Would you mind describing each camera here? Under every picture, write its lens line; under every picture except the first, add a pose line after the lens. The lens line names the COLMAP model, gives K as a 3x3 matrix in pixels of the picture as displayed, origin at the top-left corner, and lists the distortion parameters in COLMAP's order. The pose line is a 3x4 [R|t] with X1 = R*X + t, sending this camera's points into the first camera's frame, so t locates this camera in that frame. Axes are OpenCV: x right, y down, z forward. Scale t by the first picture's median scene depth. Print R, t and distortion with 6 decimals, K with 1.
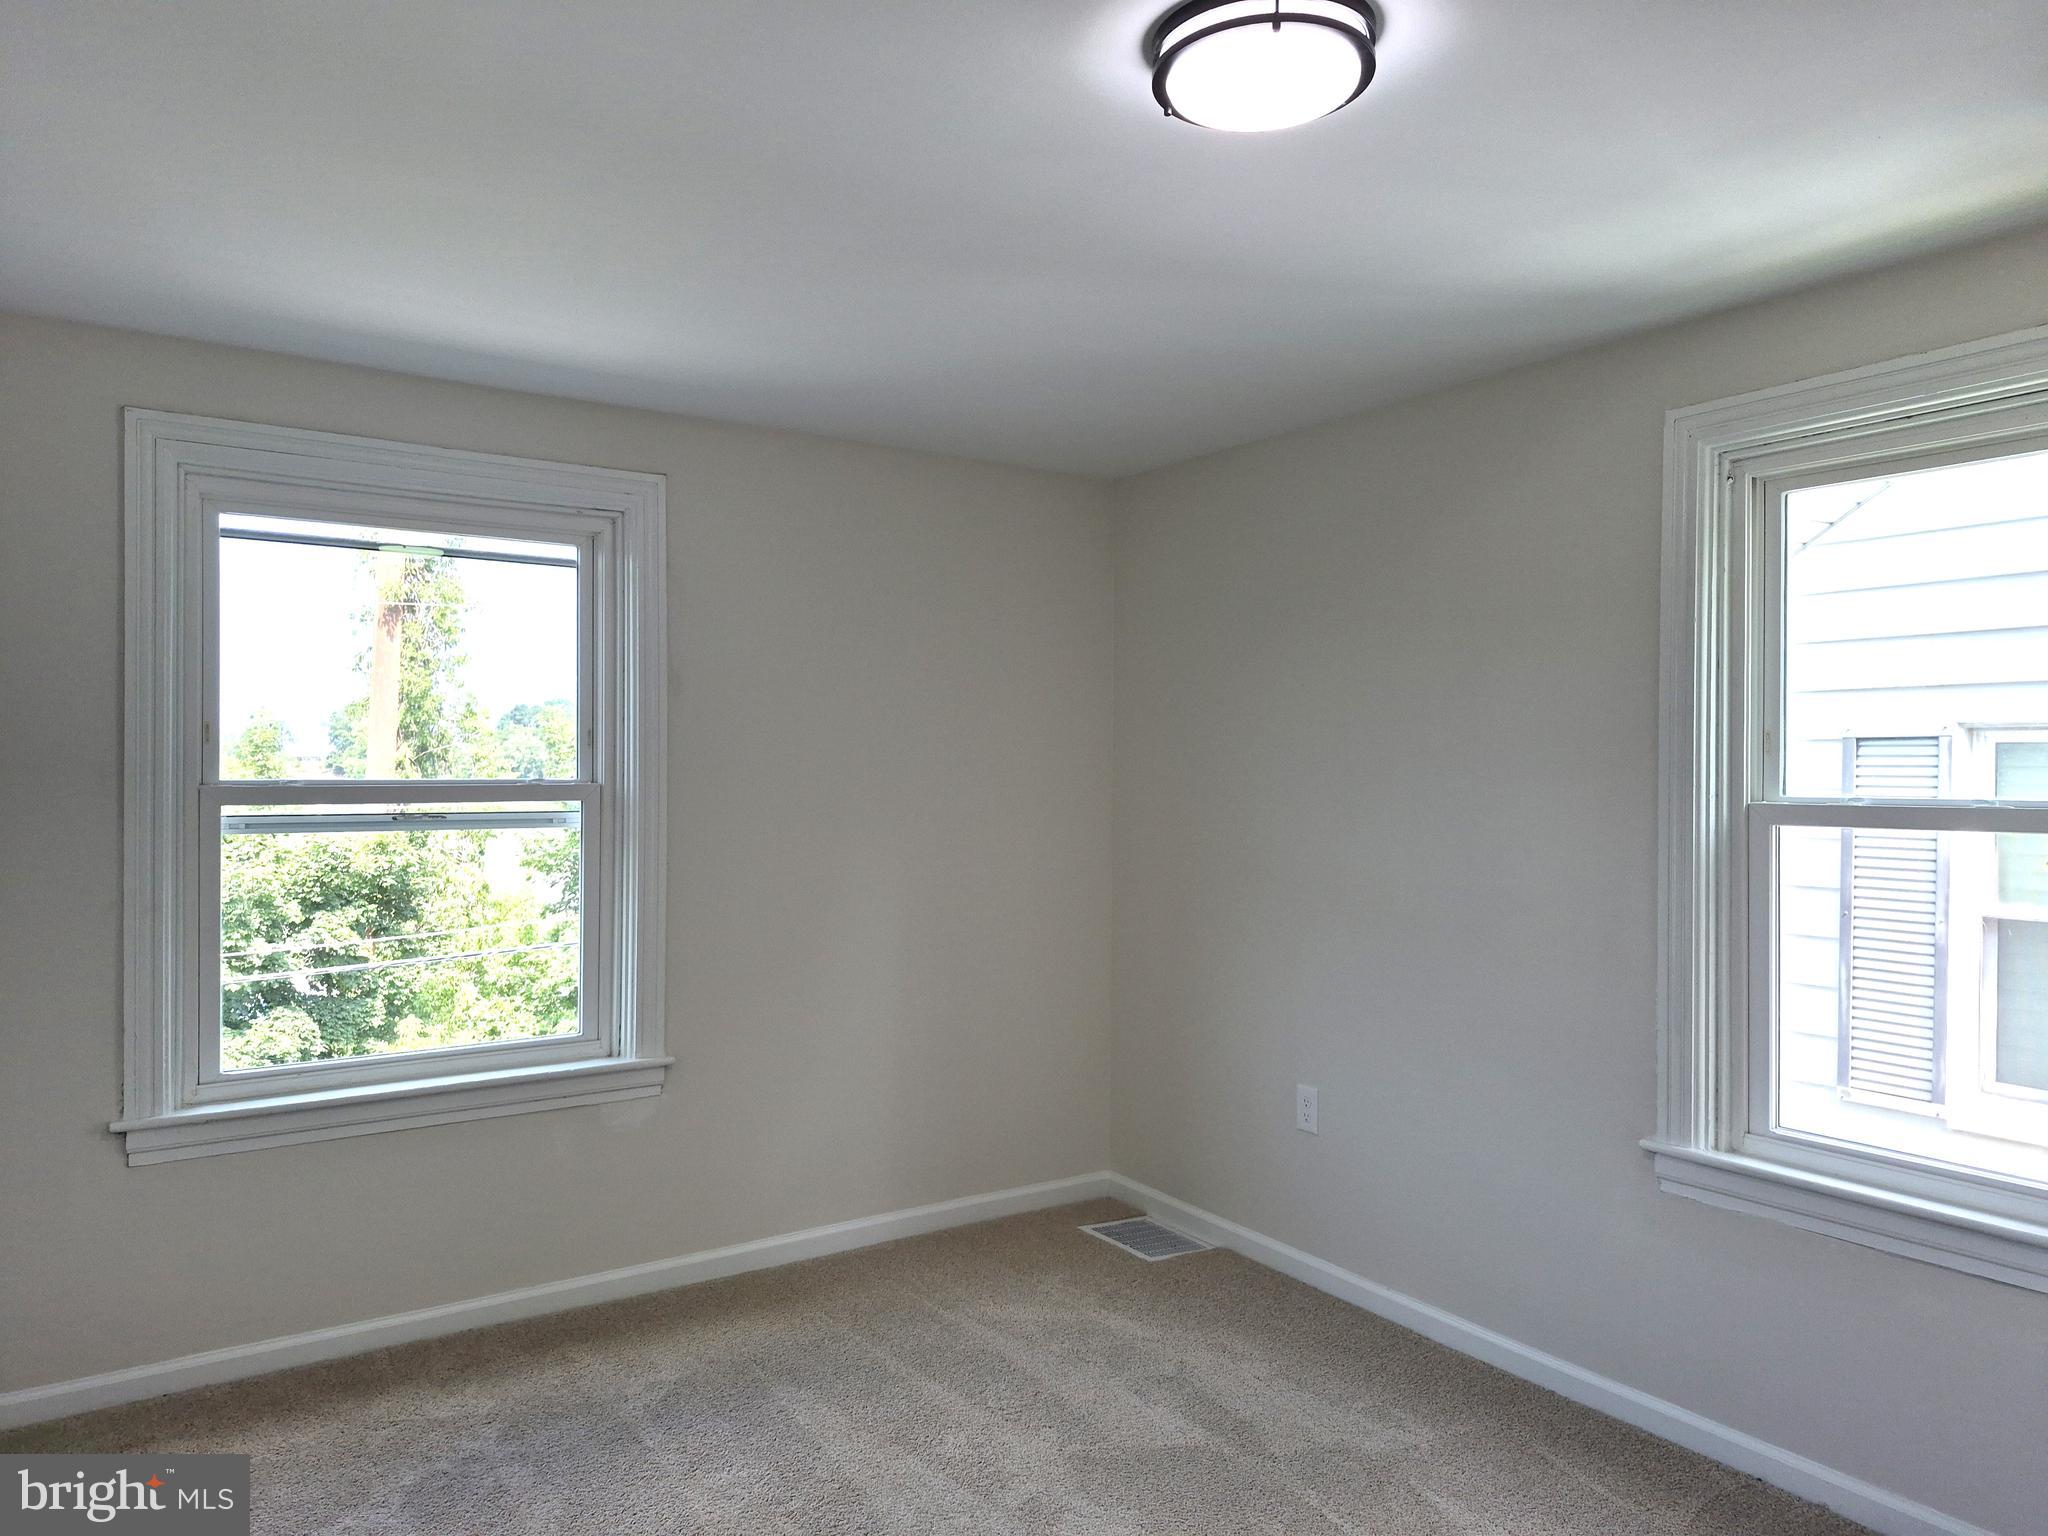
lens RADIAL K [[1428.0, 0, 1031.3], [0, 1428.0, 768.9], [0, 0, 1]] dist [0.089591, -0.091923]
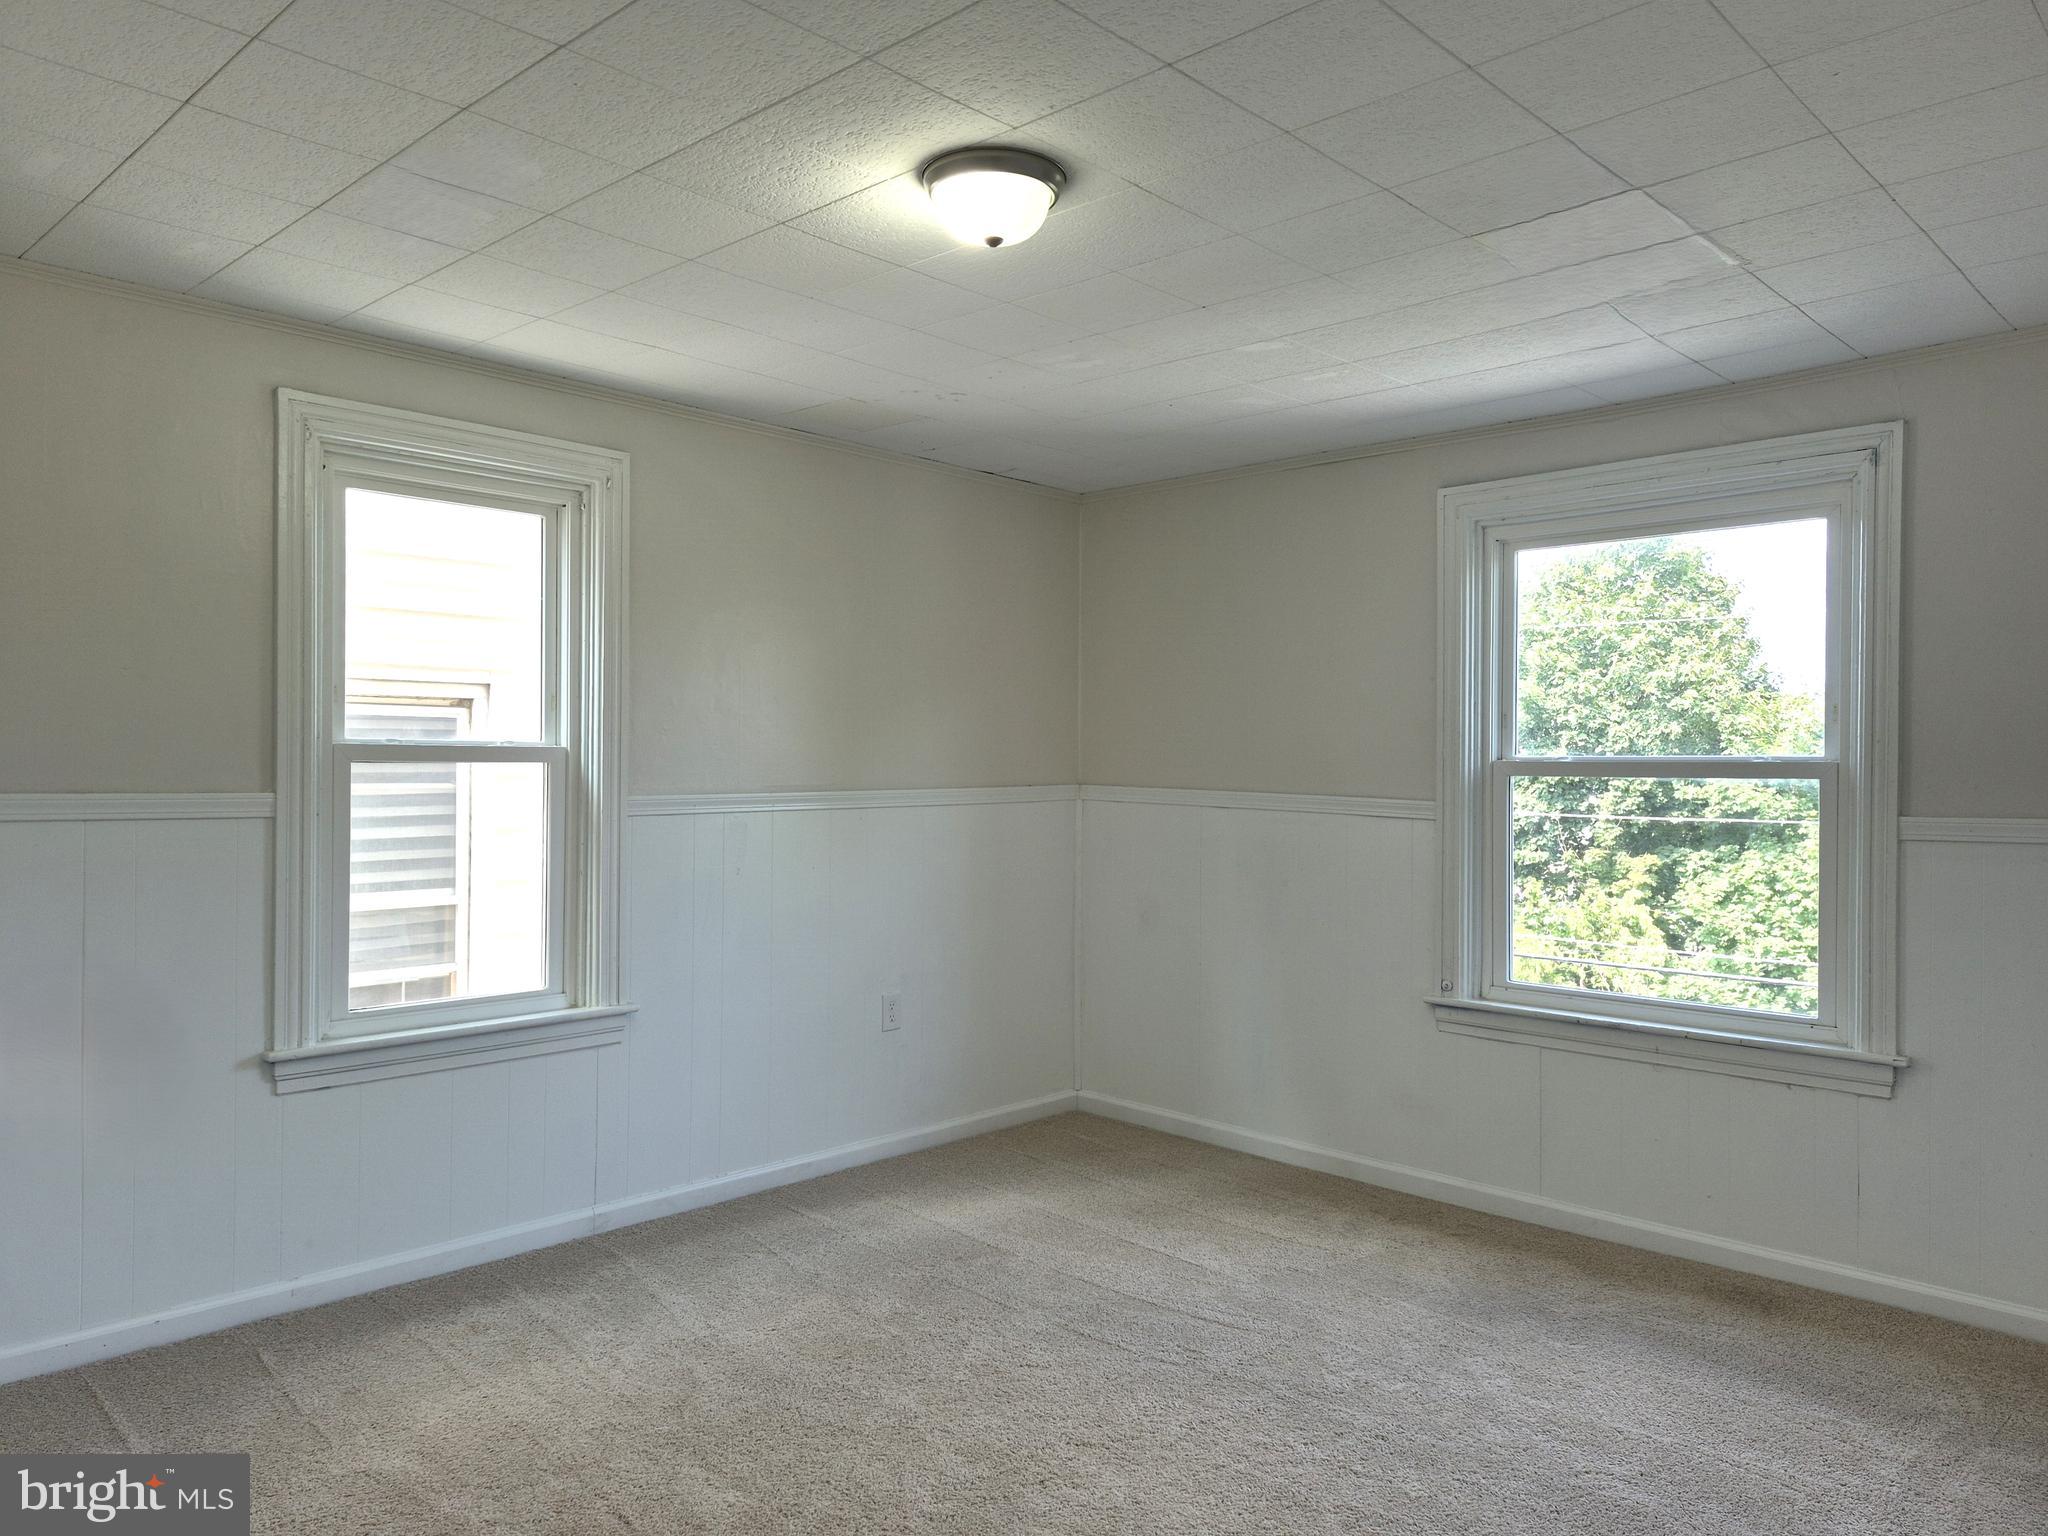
lens RADIAL K [[1428.0, 0, 1031.3], [0, 1428.0, 768.9], [0, 0, 1]] dist [0.089591, -0.091923]
pose [[0.984525, 0.003034, 0.175216, -0.151564], [-0.006462, 0.999799, 0.018997, 0.004728], [-0.175123, -0.019835, 0.984347, -0.088179]]
